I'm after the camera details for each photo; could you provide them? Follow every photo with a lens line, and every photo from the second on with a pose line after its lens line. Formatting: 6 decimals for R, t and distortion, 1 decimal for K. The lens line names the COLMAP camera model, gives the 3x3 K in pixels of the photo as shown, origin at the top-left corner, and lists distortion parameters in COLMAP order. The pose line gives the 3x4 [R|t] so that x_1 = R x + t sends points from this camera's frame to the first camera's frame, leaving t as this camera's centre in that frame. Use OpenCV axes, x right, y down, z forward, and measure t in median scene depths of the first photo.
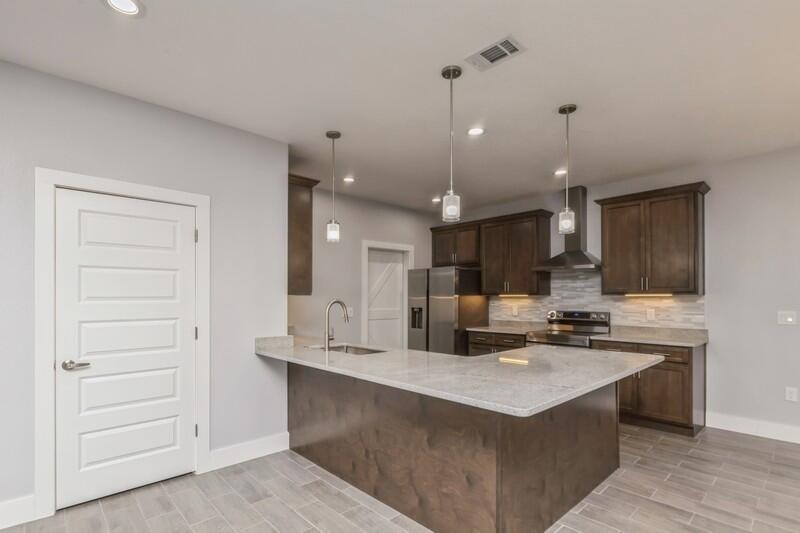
lens RADIAL K [[387.7, 0, 398.2], [0, 387.7, 297.0], [0, 0, 1]] dist [0.002440, 0.000243]
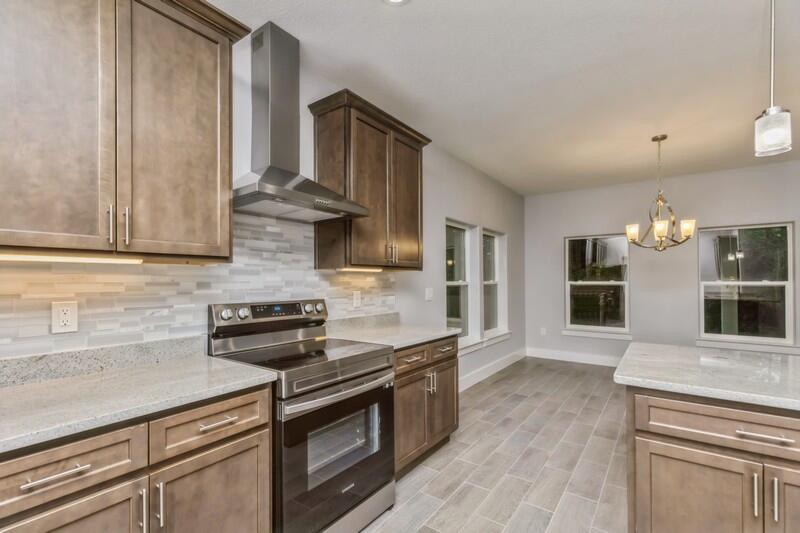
lens RADIAL K [[354.1, 0, 397.7], [0, 354.1, 276.2], [0, 0, 1]] dist [0.001801, 0.000235]
pose [[-0.171430, 0.006411, 0.985176, 0.019260], [-0.006617, 0.999949, -0.007659, 0.009301], [-0.985174, -0.007832, -0.171378, 0.975062]]
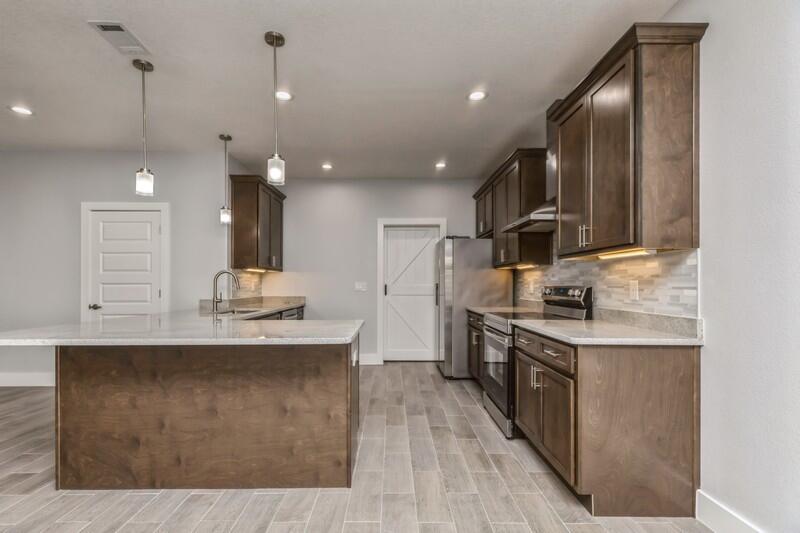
lens RADIAL K [[361.9, 0, 394.7], [0, 361.9, 284.8], [0, 0, 1]] dist [0.000648, 0.000411]
pose [[0.739894, 0.002546, -0.672718, 0.702205], [0.000397, 0.999991, 0.004221, 0.033538], [0.672723, -0.003390, 0.739887, 0.352766]]
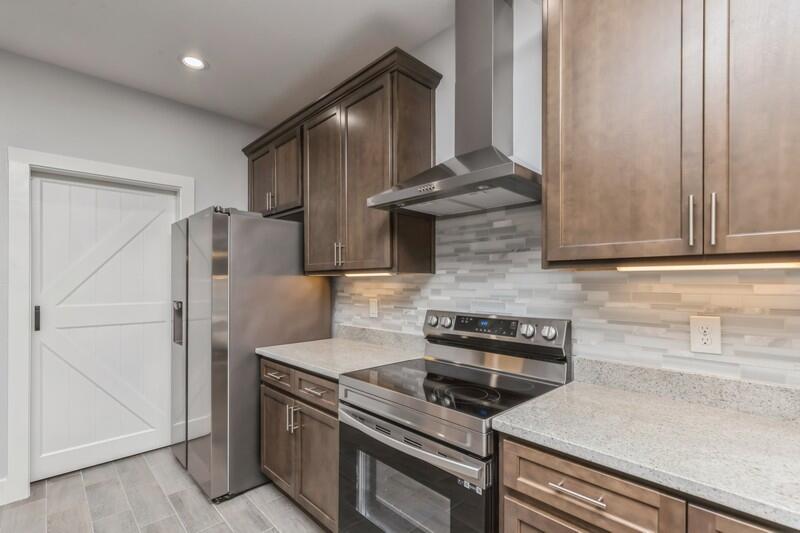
lens RADIAL K [[361.9, 0, 394.7], [0, 361.9, 284.8], [0, 0, 1]] dist [0.000648, 0.000411]
pose [[0.999846, 0.001087, 0.017515, 0.384847], [-0.001211, 0.999974, 0.007082, 0.006097], [-0.017507, -0.007102, 0.999822, 0.684127]]
